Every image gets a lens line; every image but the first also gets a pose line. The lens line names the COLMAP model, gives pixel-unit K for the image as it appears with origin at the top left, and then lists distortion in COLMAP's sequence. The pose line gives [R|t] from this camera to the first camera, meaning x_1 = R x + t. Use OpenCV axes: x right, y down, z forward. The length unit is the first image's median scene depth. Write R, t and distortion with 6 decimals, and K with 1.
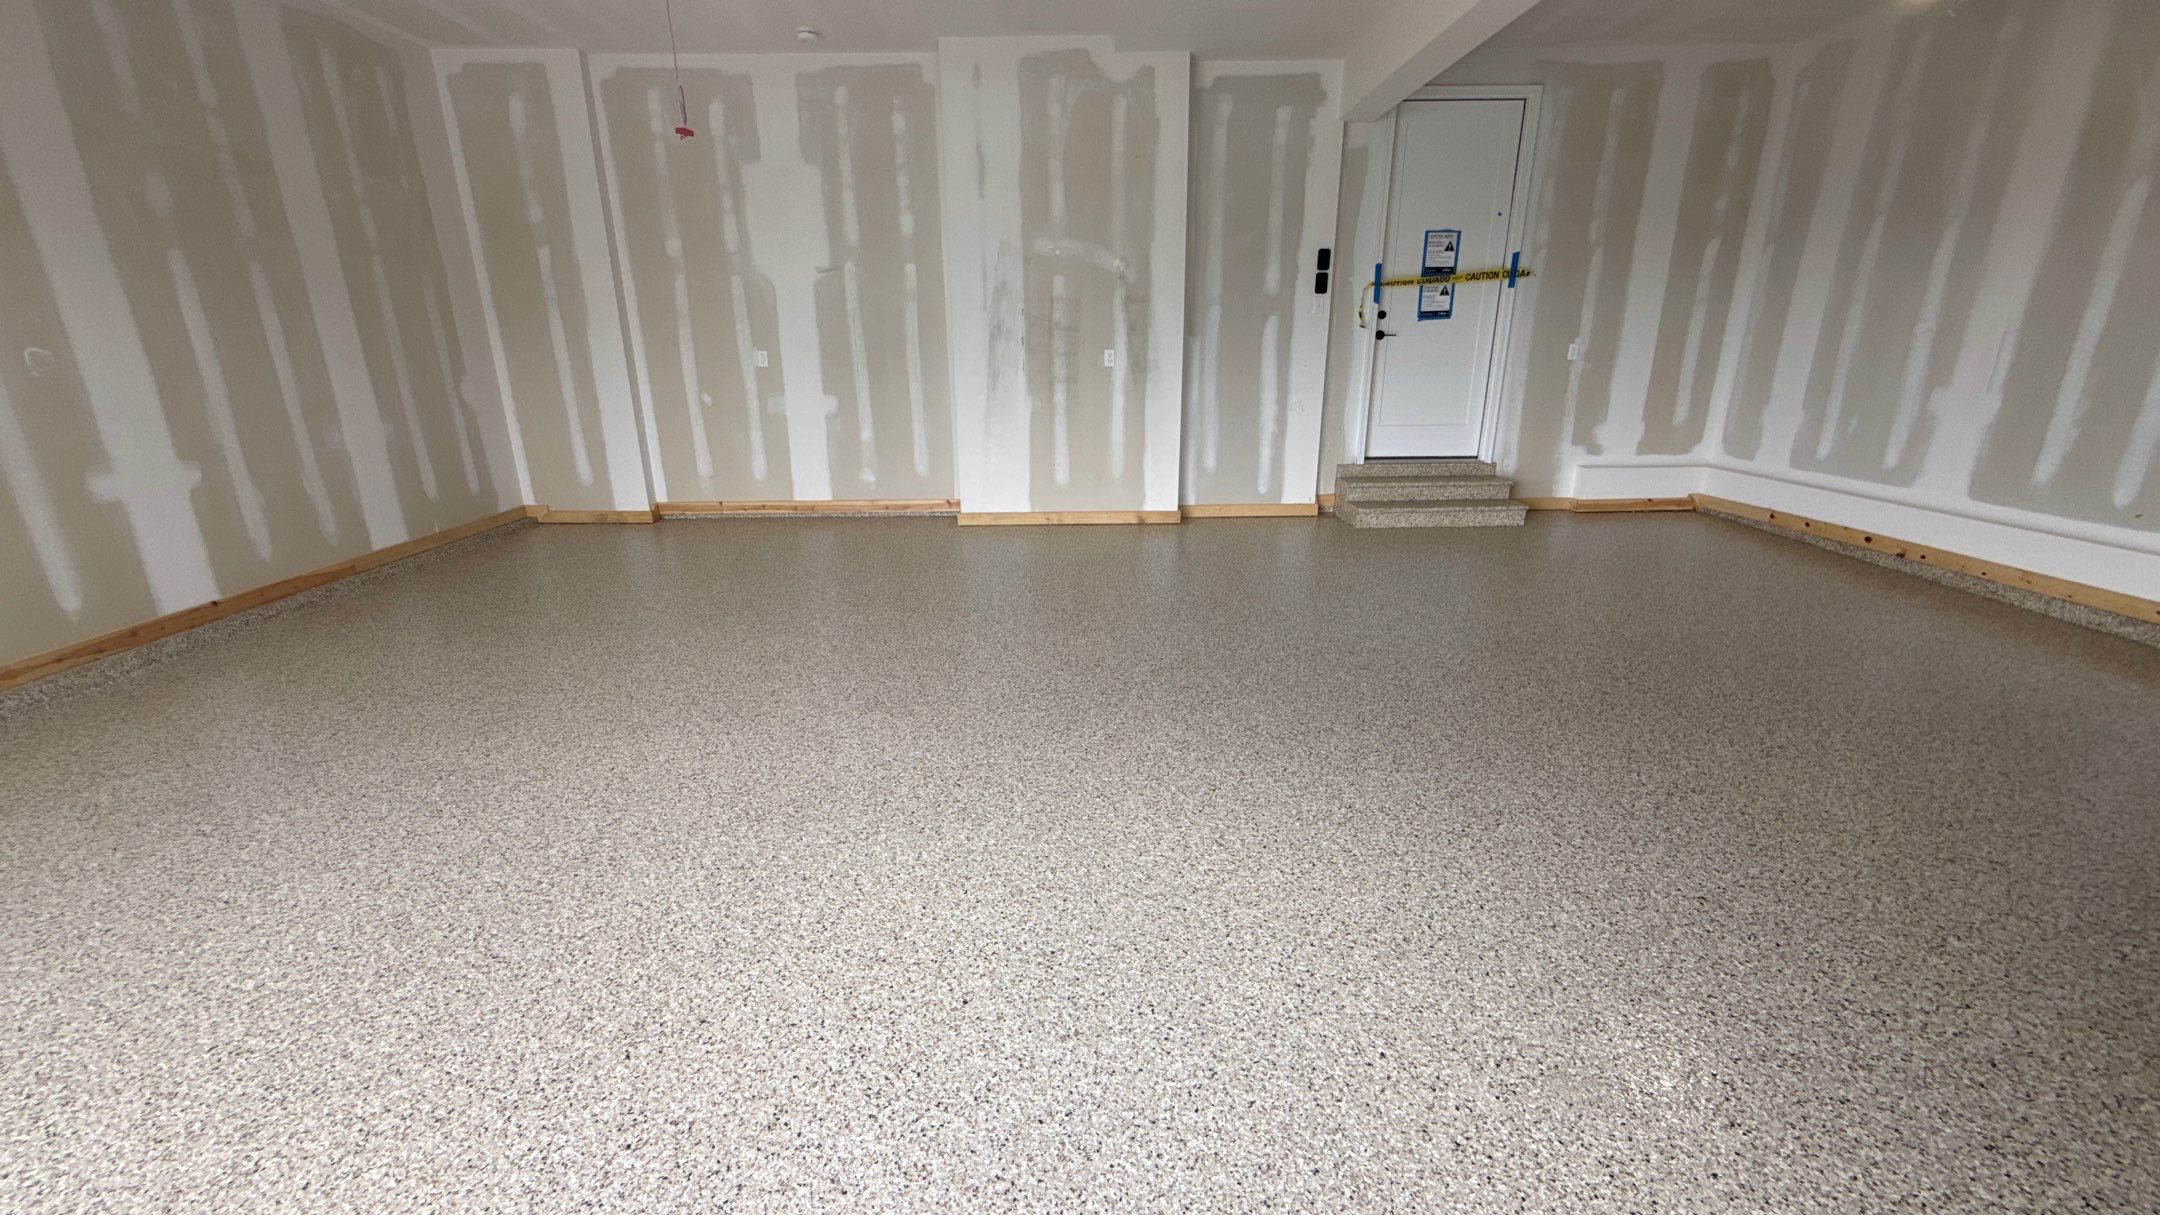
lens RADIAL K [[858.3, 0, 1078.9], [0, 858.3, 607.5], [0, 0, 1]] dist [0.000190, 0.000066]
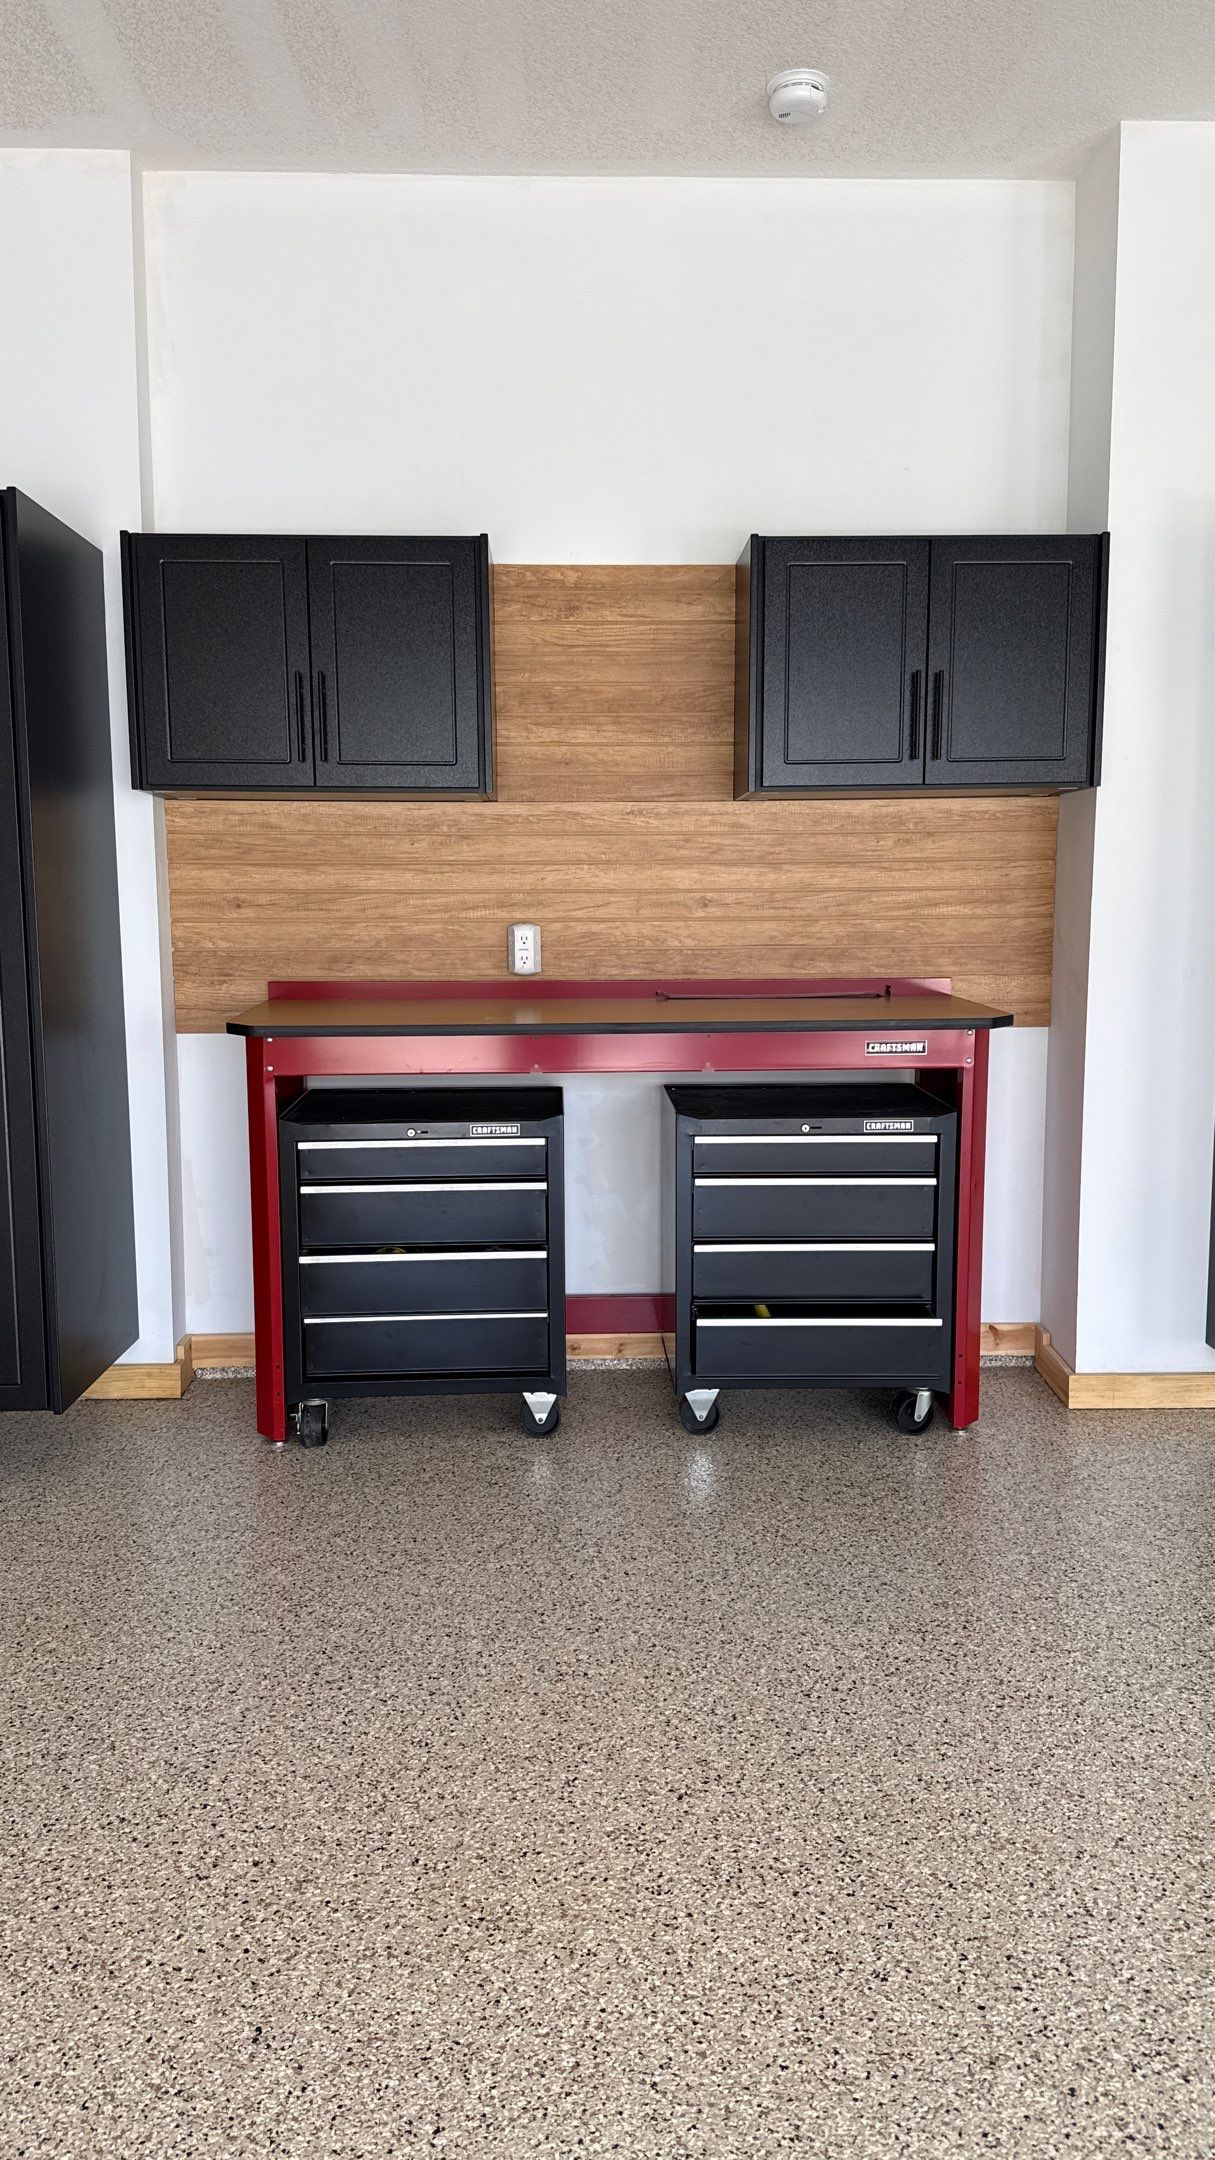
lens RADIAL K [[1502.5, 0, 612.5], [0, 1502.5, 1083.1], [0, 0, 1]] dist [0.102747, -0.144545]
pose [[0.999766, 0.000975, 0.021613, -0.374157], [0.003055, 0.982606, -0.185675, -0.122489], [-0.021418, 0.185698, 0.982373, 0.404103]]
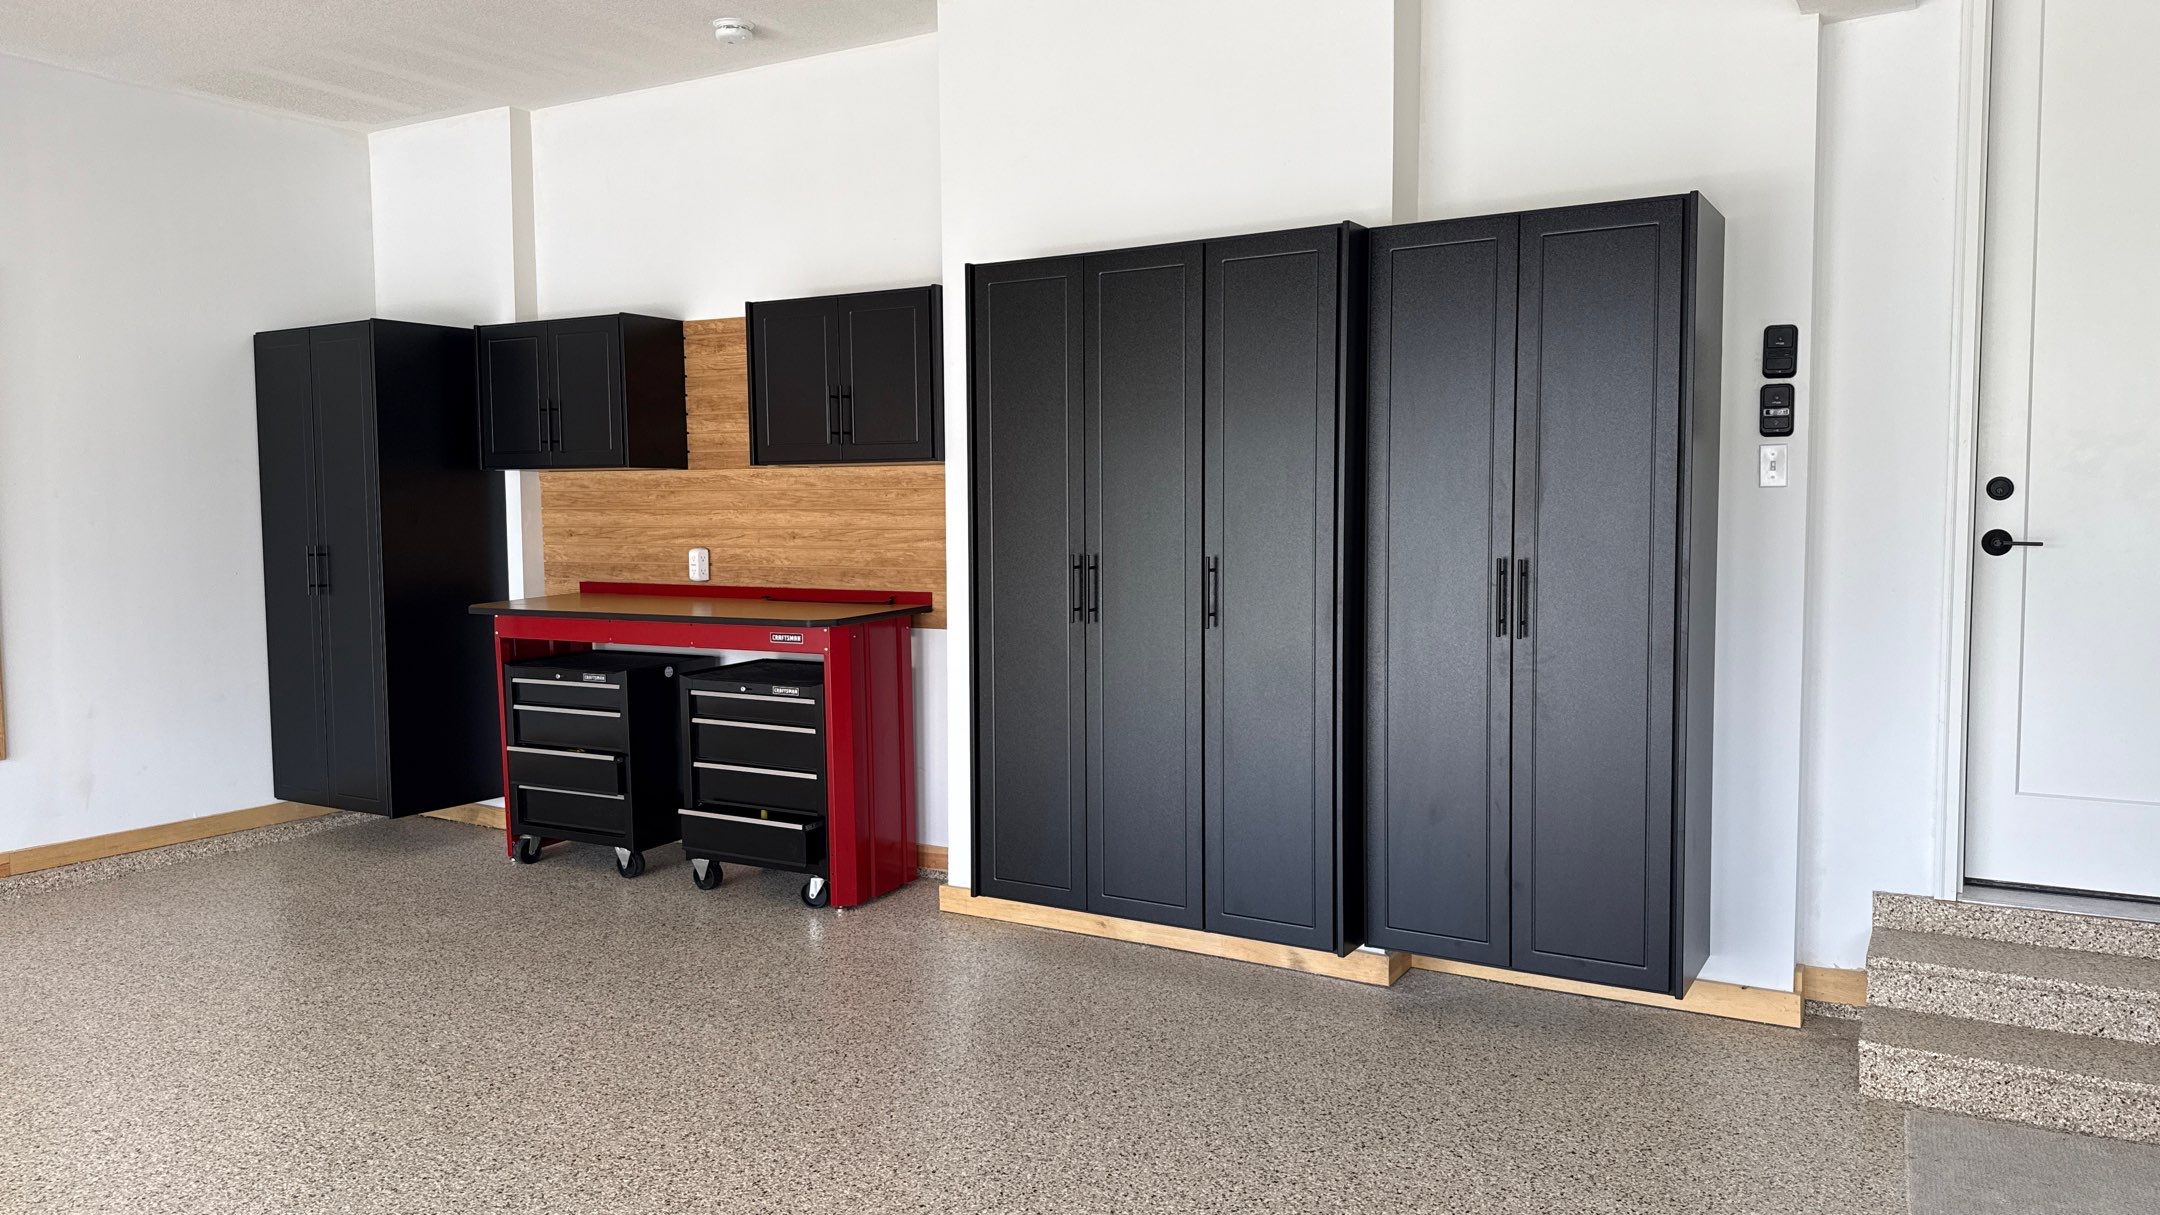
lens RADIAL K [[1502.5, 0, 1082.9], [0, 1502.5, 605.2], [0, 0, 1]] dist [0.102747, -0.144545]
pose [[0.857568, 0.037910, -0.512971, 0.385292], [-0.154824, 0.970056, -0.187140, -0.127026], [0.490516, 0.239906, 0.837758, 0.321145]]
